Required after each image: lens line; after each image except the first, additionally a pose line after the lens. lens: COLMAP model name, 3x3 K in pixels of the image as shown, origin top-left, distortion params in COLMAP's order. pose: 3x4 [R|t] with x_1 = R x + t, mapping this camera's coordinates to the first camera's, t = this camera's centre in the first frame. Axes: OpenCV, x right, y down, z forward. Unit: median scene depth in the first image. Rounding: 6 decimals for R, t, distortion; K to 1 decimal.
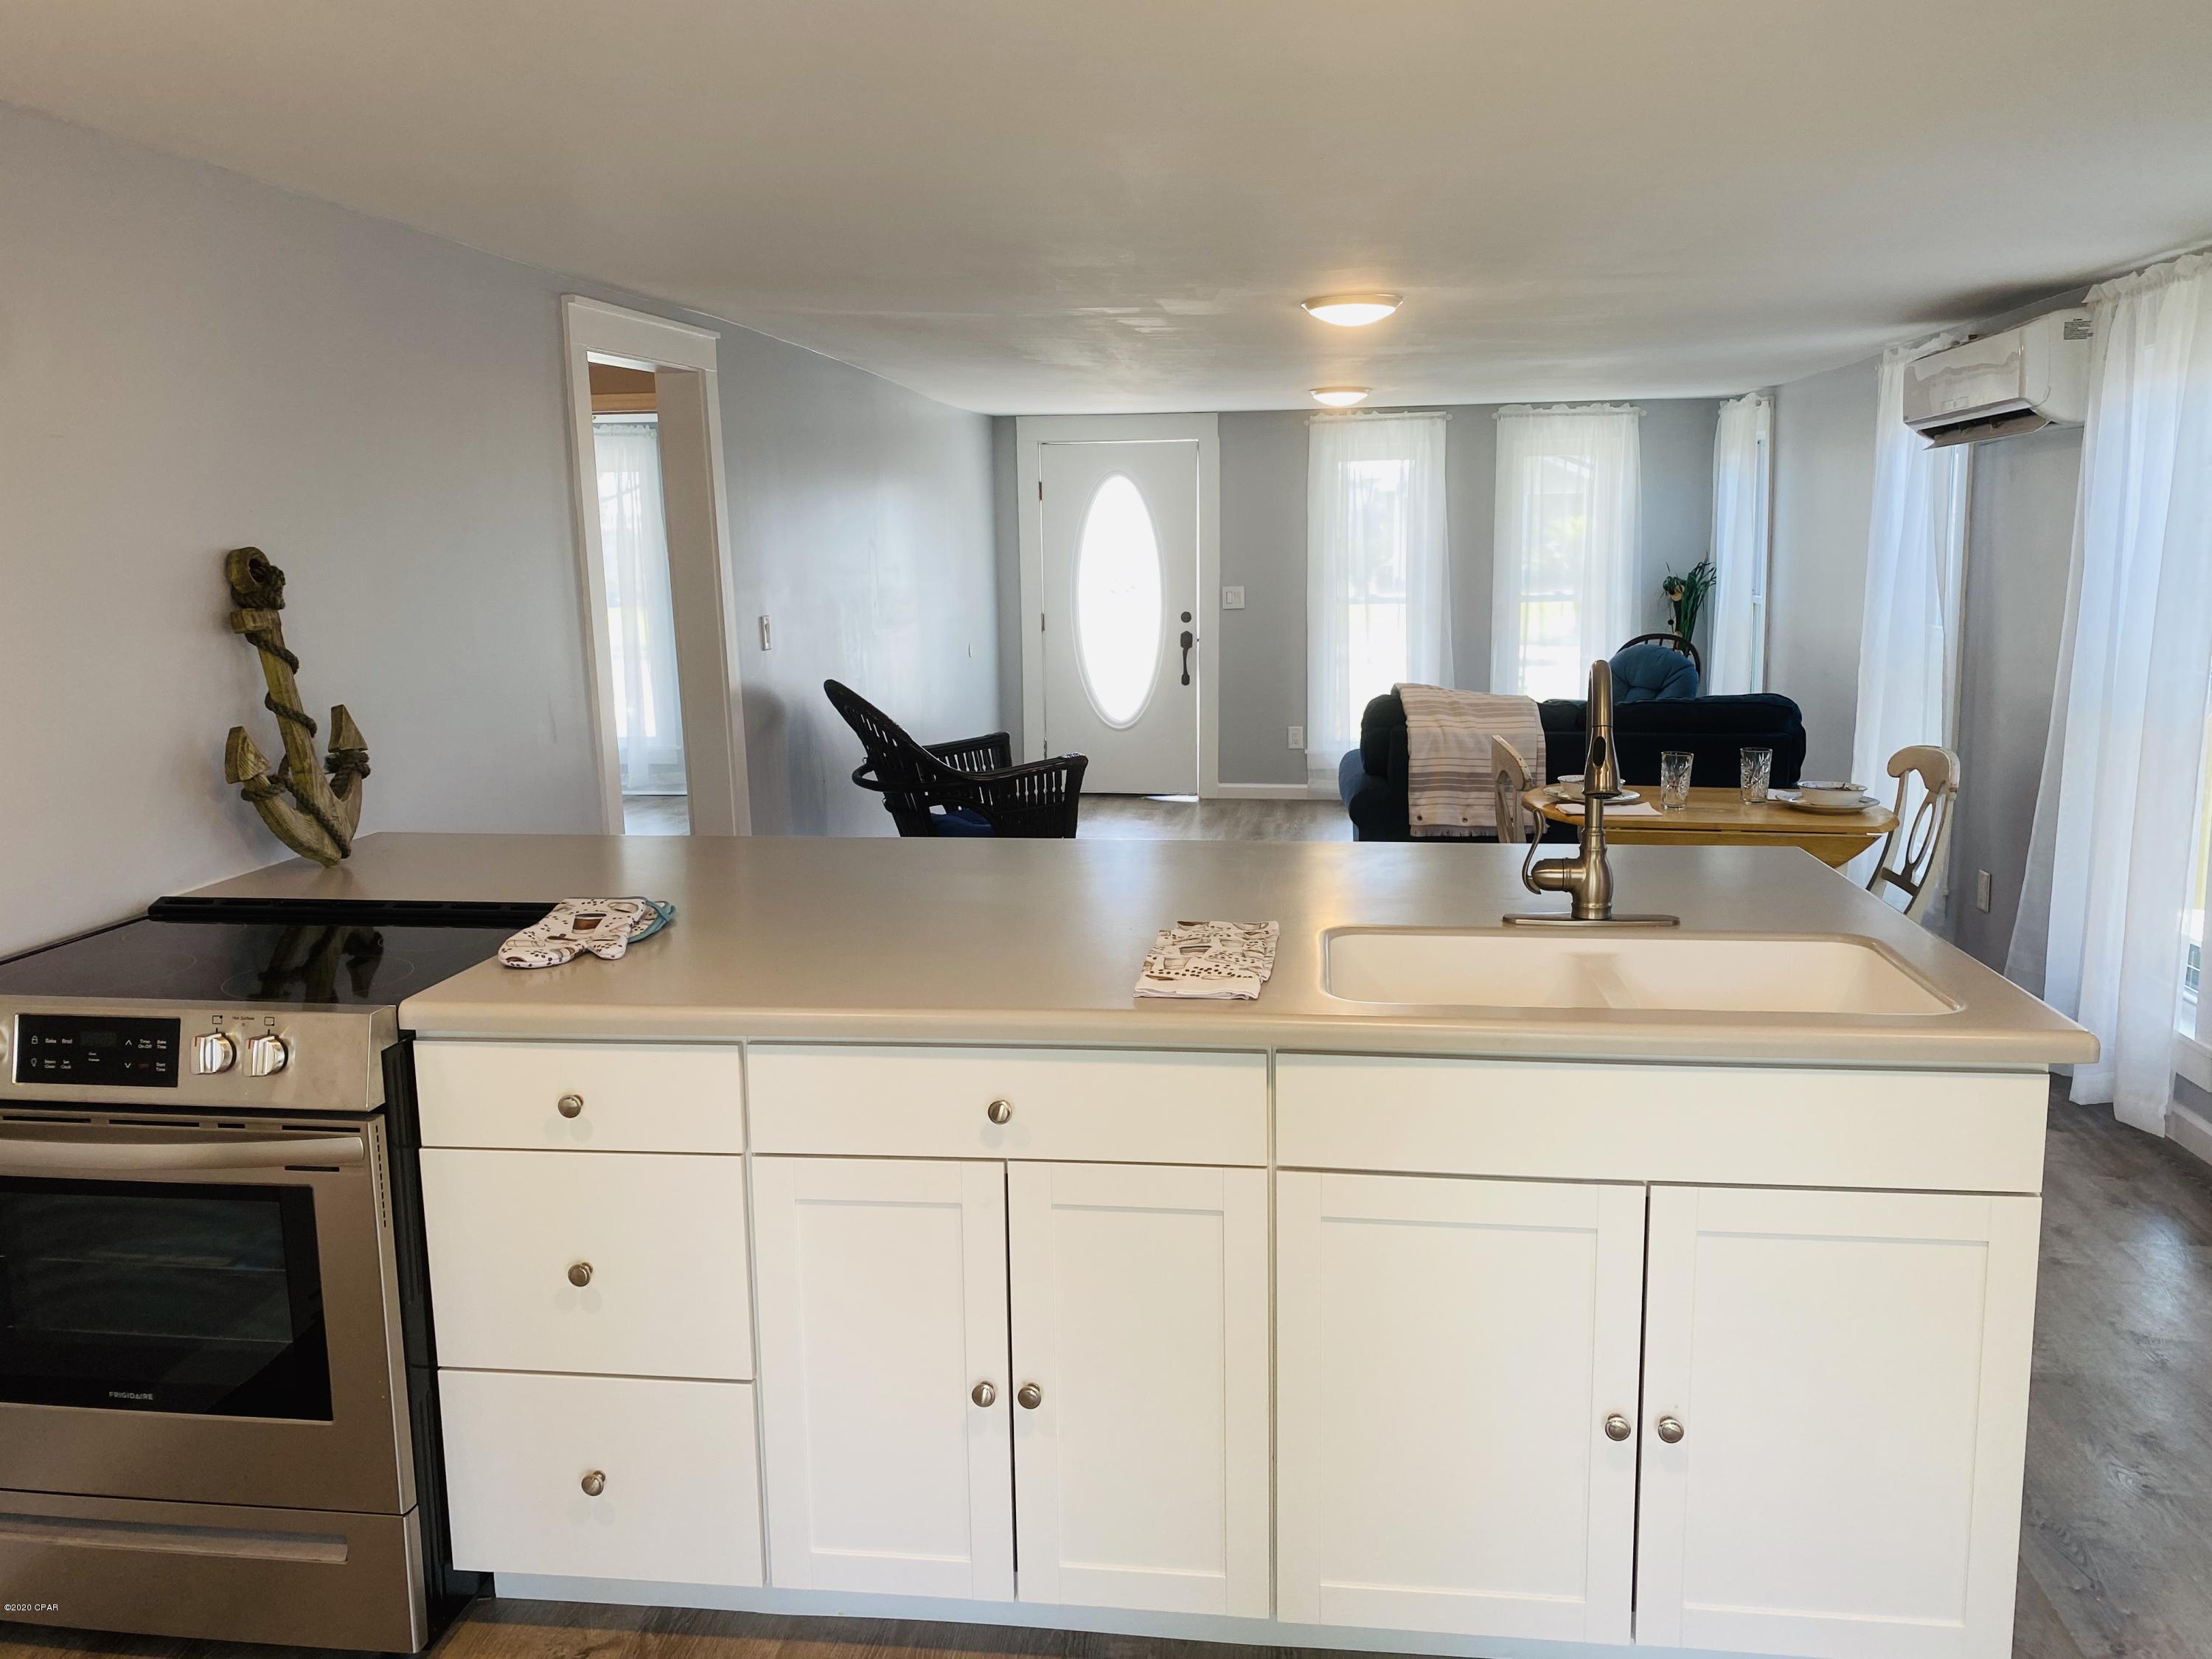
lens RADIAL K [[1713.9, 0, 1114.8], [0, 1713.9, 815.1], [0, 0, 1]] dist [0.187729, -0.368804]
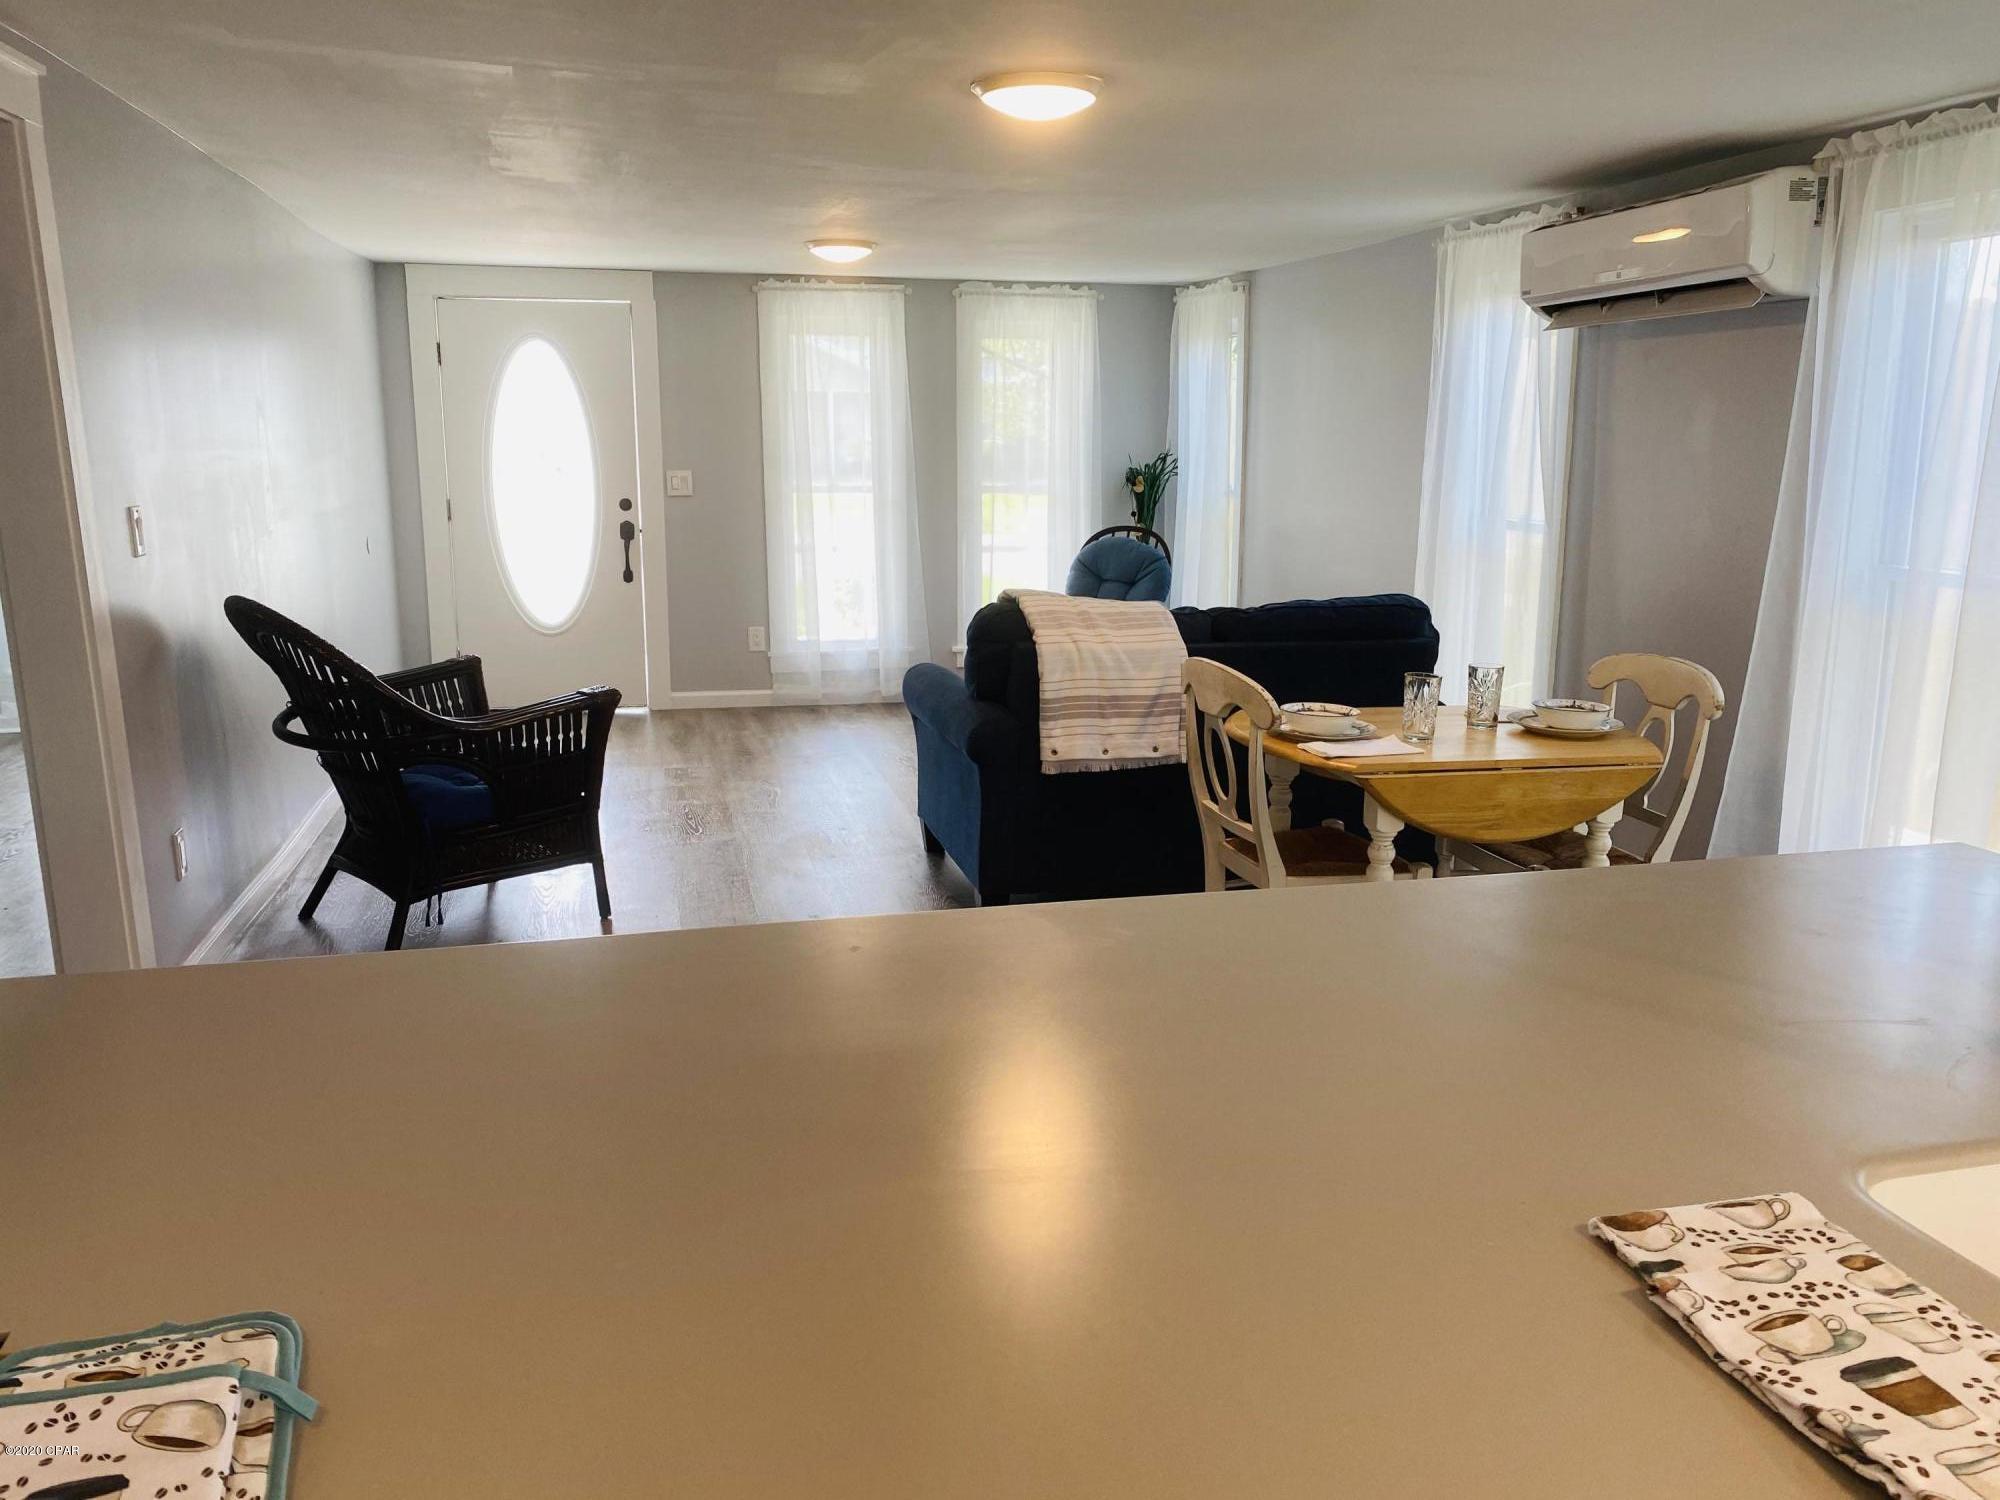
lens RADIAL K [[1542.8, 0, 1000.0], [0, 1542.8, 750.0], [0, 0, 1]] dist [0.111398, -0.240304]
pose [[0.935519, -0.055534, 0.348885, -0.068077], [0.040496, 0.997915, 0.050257, -0.024132], [-0.350948, -0.032888, 0.935817, 0.199122]]
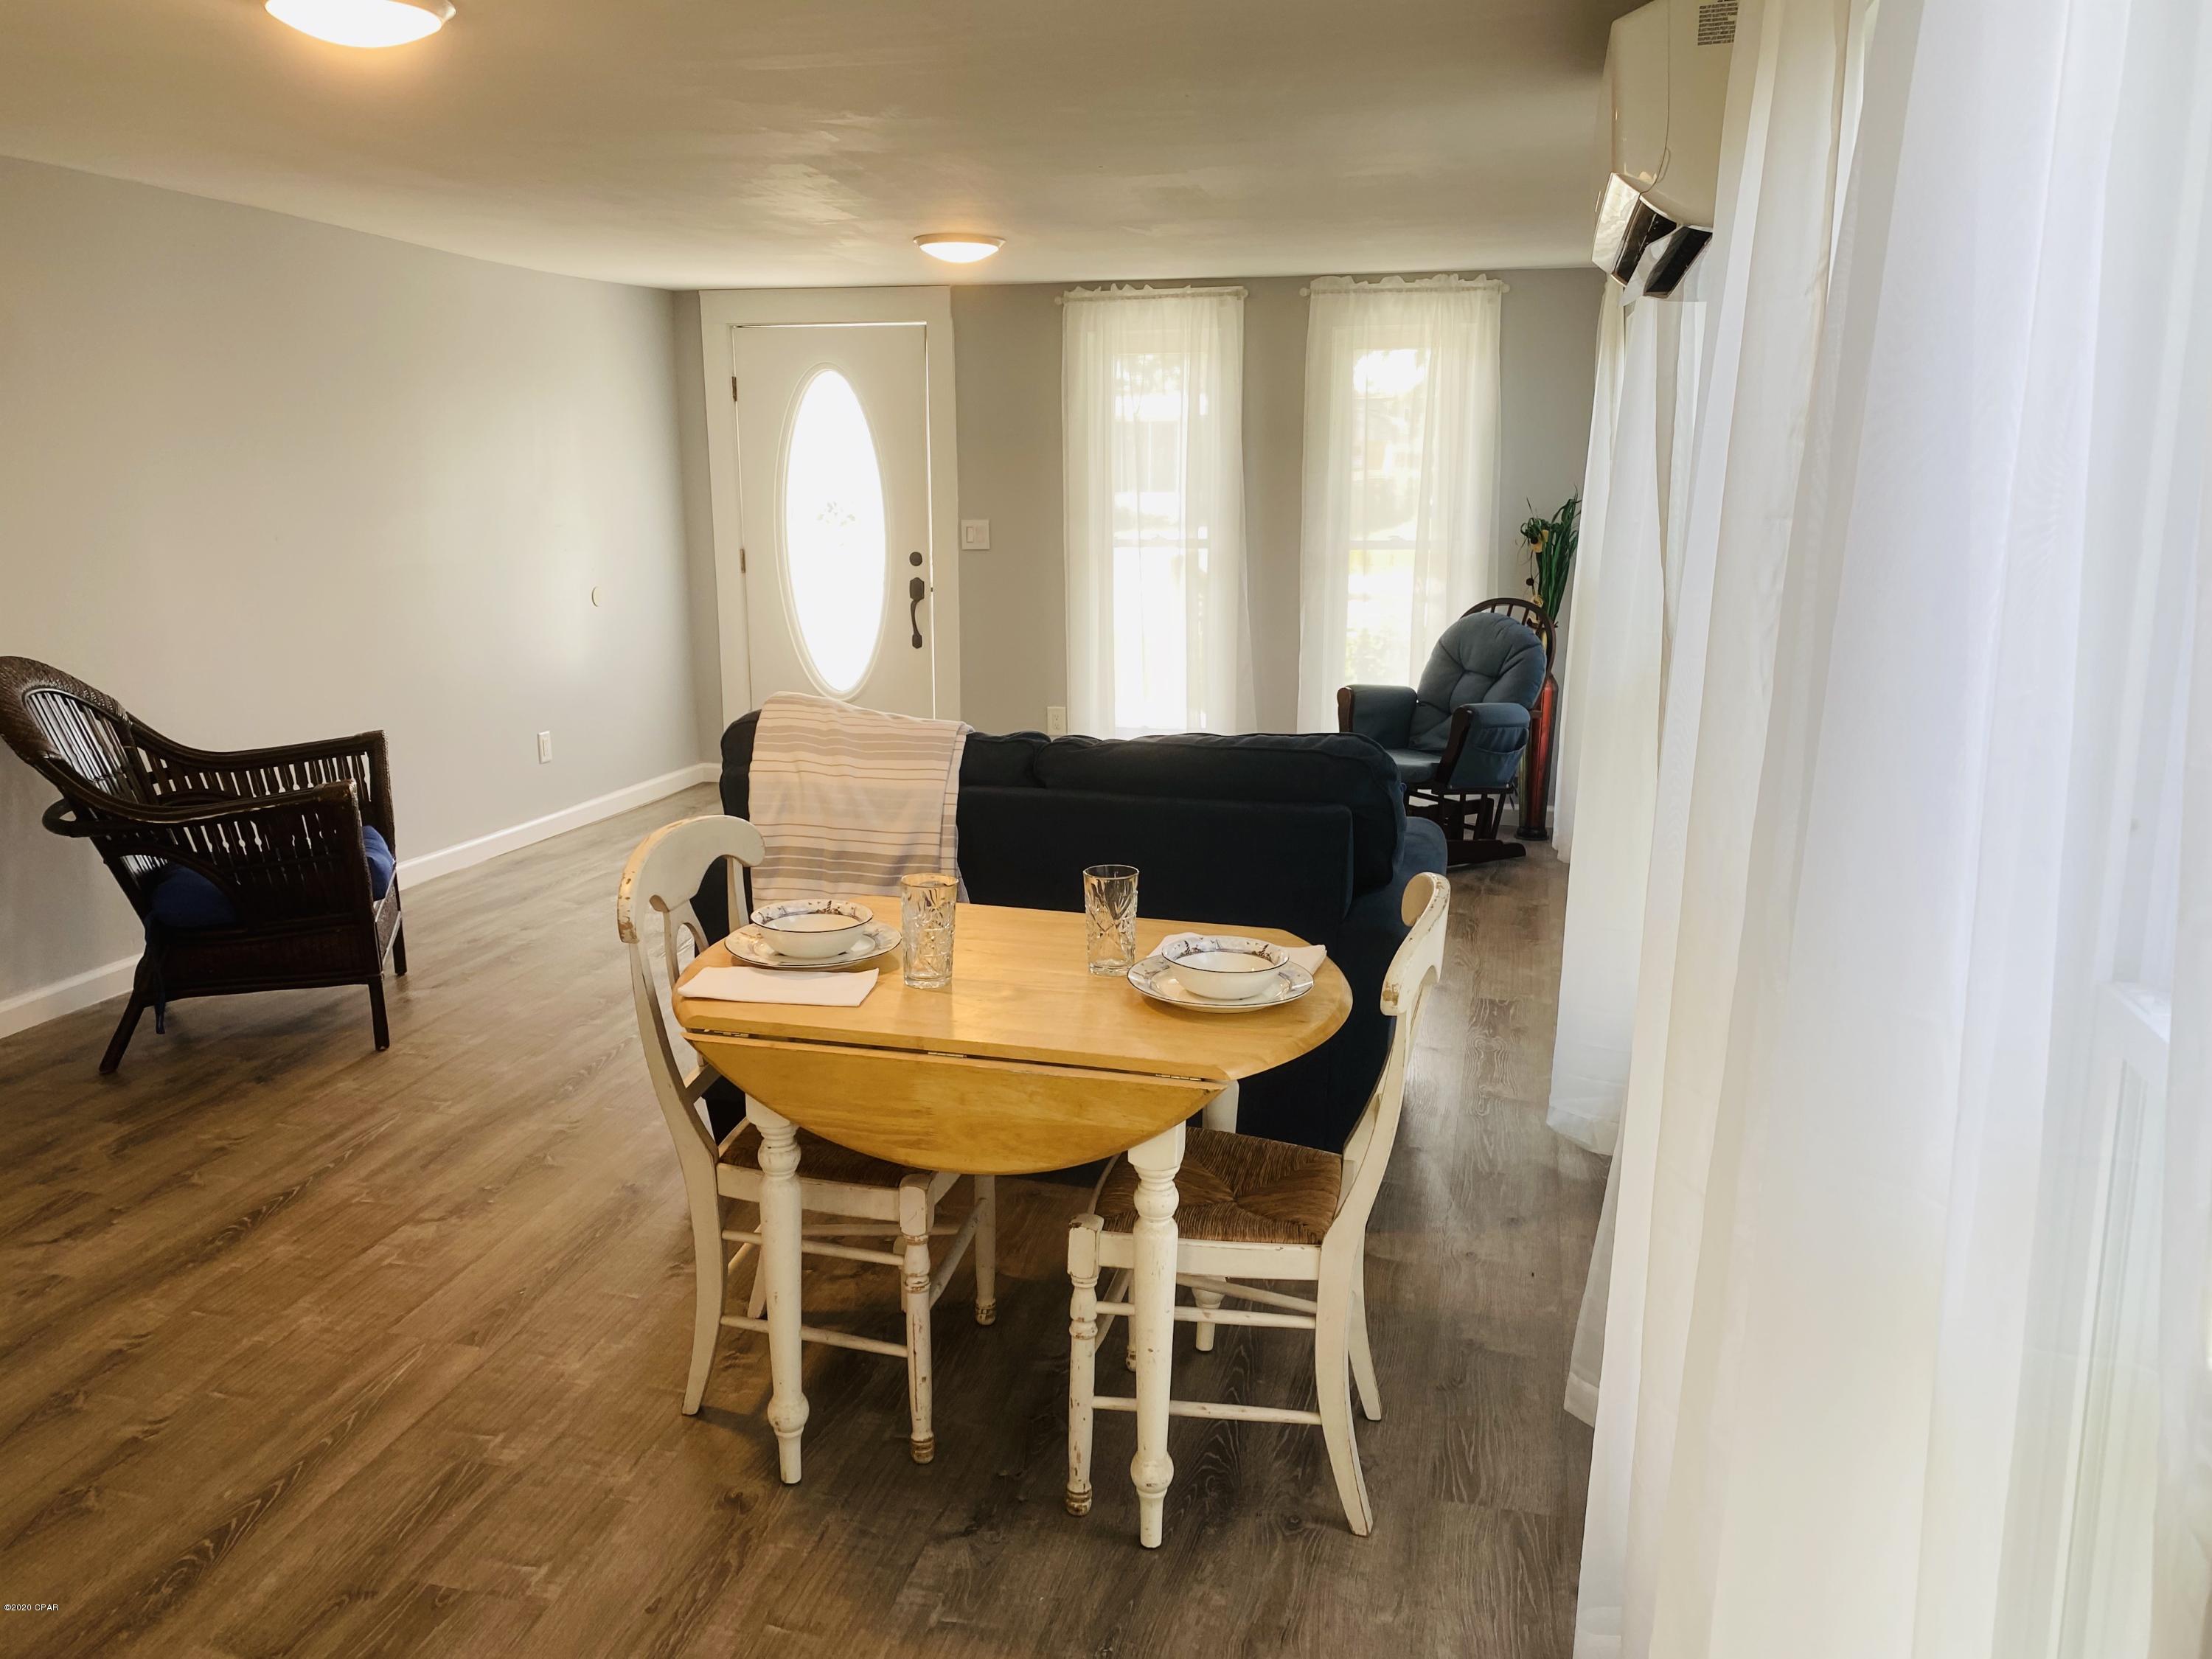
lens RADIAL K [[1705.8, 0, 1106.0], [0, 1705.8, 829.5], [0, 0, 1]] dist [0.095213, -0.099543]
pose [[0.993003, 0.034735, -0.112866, 0.230367], [-0.028641, 0.998066, 0.055175, -0.042599], [0.114564, -0.051556, 0.992077, 0.266707]]
